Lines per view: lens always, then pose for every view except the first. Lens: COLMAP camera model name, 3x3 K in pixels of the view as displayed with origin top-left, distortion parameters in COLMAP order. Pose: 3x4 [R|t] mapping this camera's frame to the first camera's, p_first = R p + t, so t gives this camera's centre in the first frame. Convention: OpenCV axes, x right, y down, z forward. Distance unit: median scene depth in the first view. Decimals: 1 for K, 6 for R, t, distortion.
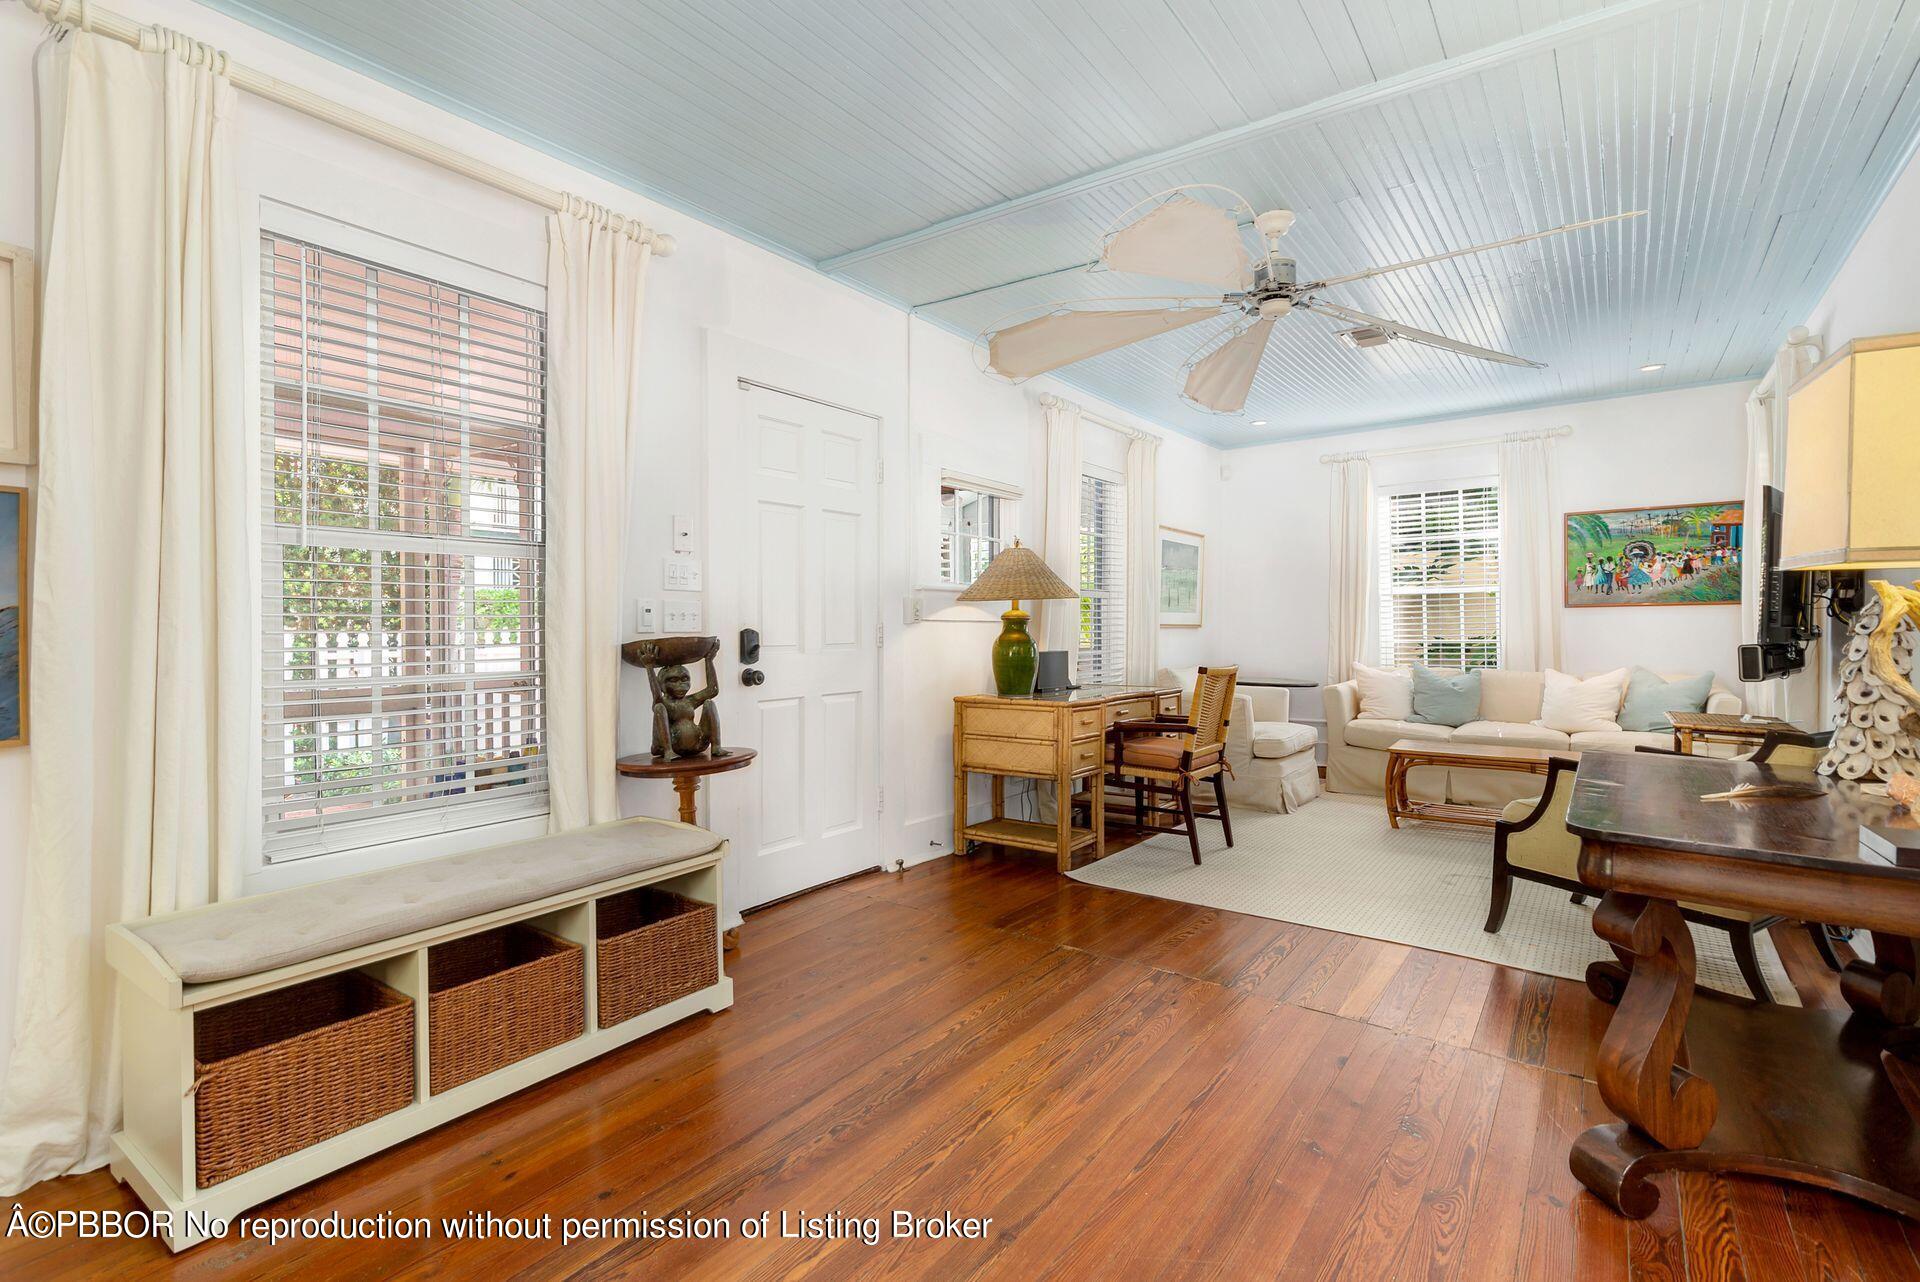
lens RADIAL K [[874.0, 0, 954.9], [0, 874.0, 633.0], [0, 0, 1]] dist [0.002935, -0.000010]
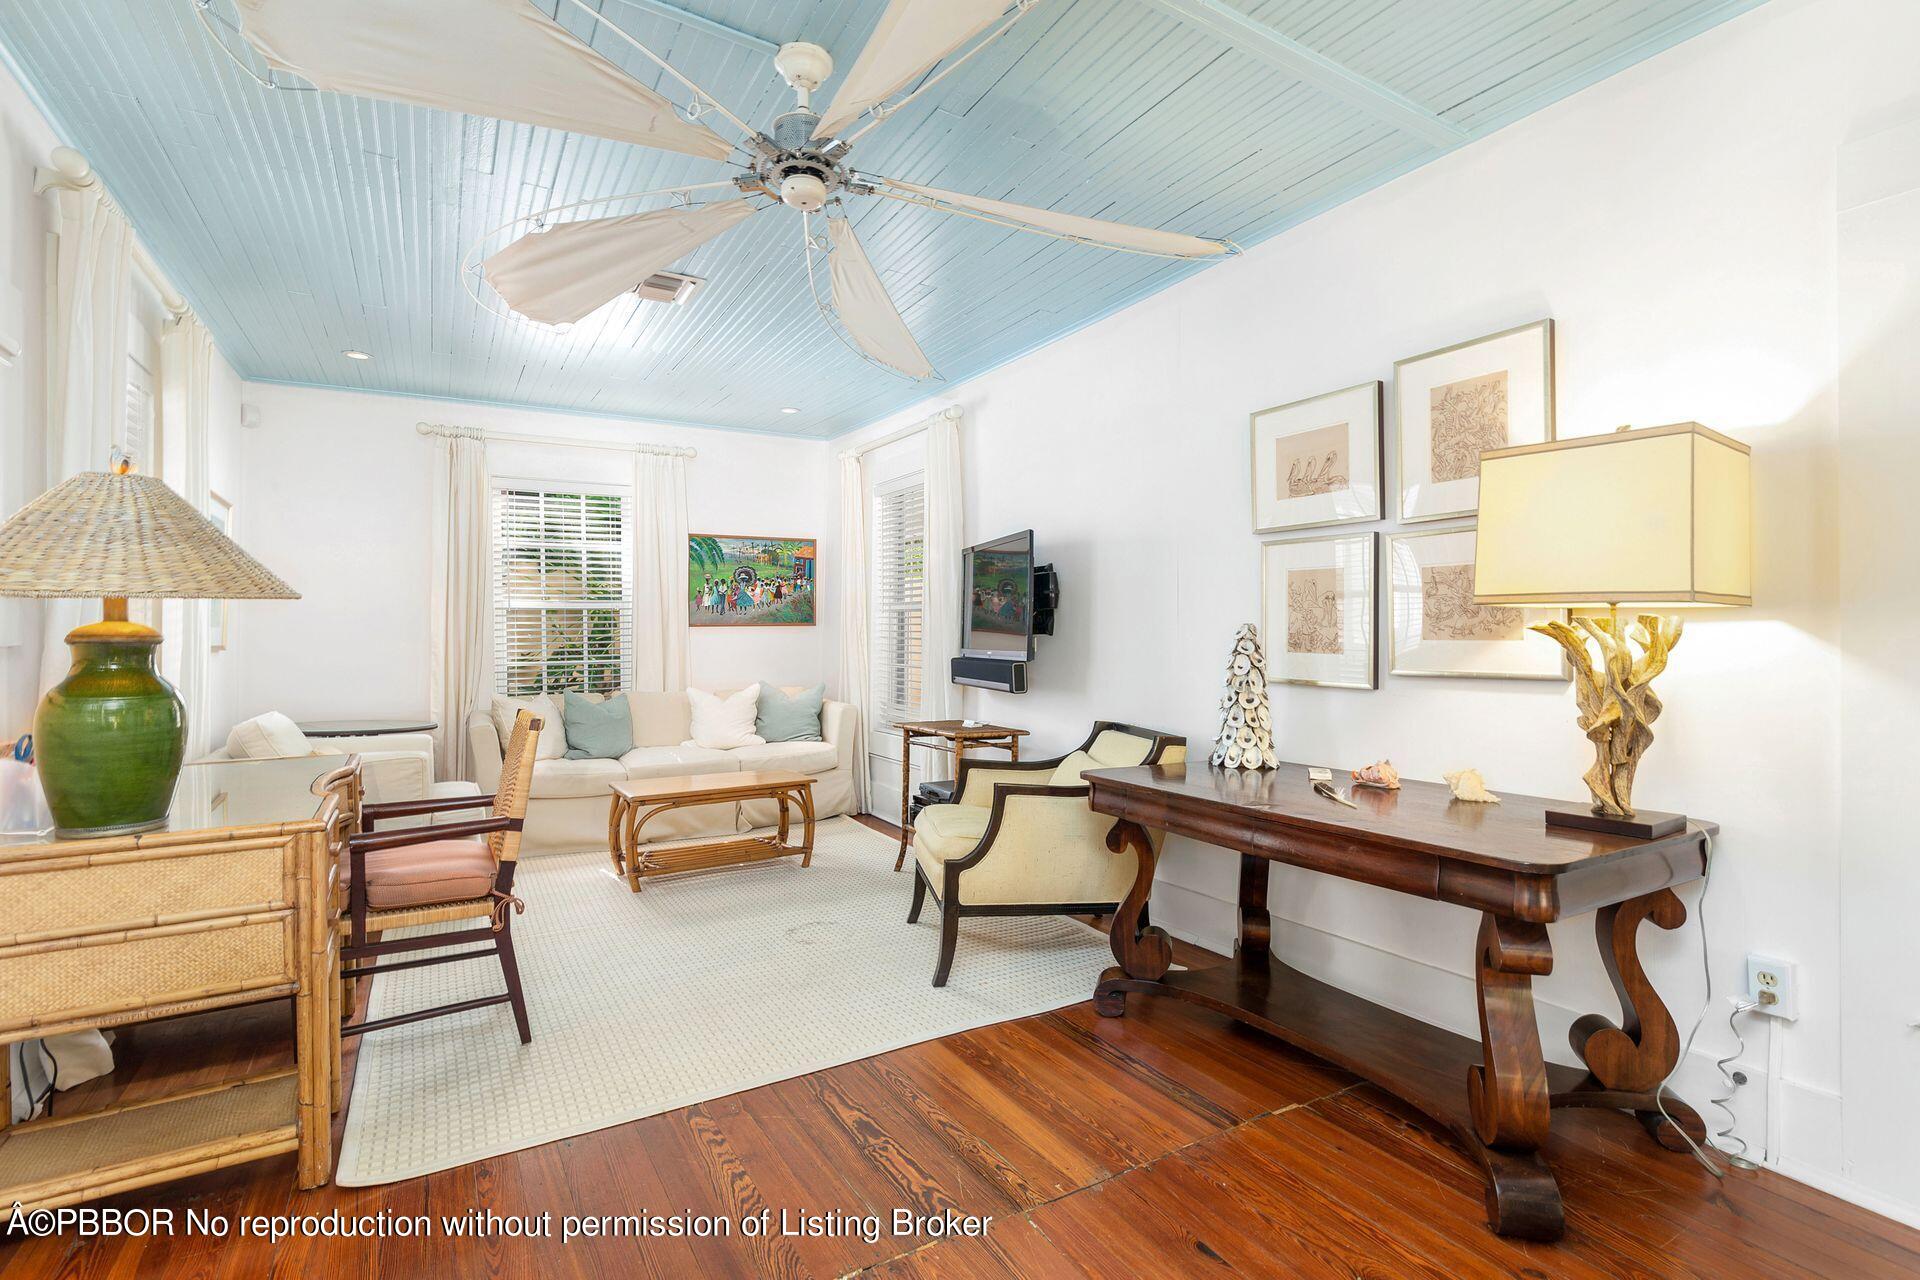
lens RADIAL K [[874.0, 0, 956.6], [0, 874.0, 639.3], [0, 0, 1]] dist [0.002935, -0.000010]
pose [[0.395202, -0.001775, 0.918592, -0.118694], [0.011753, 0.999926, -0.003124, -0.008279], [-0.918519, 0.012031, 0.395194, 0.341056]]
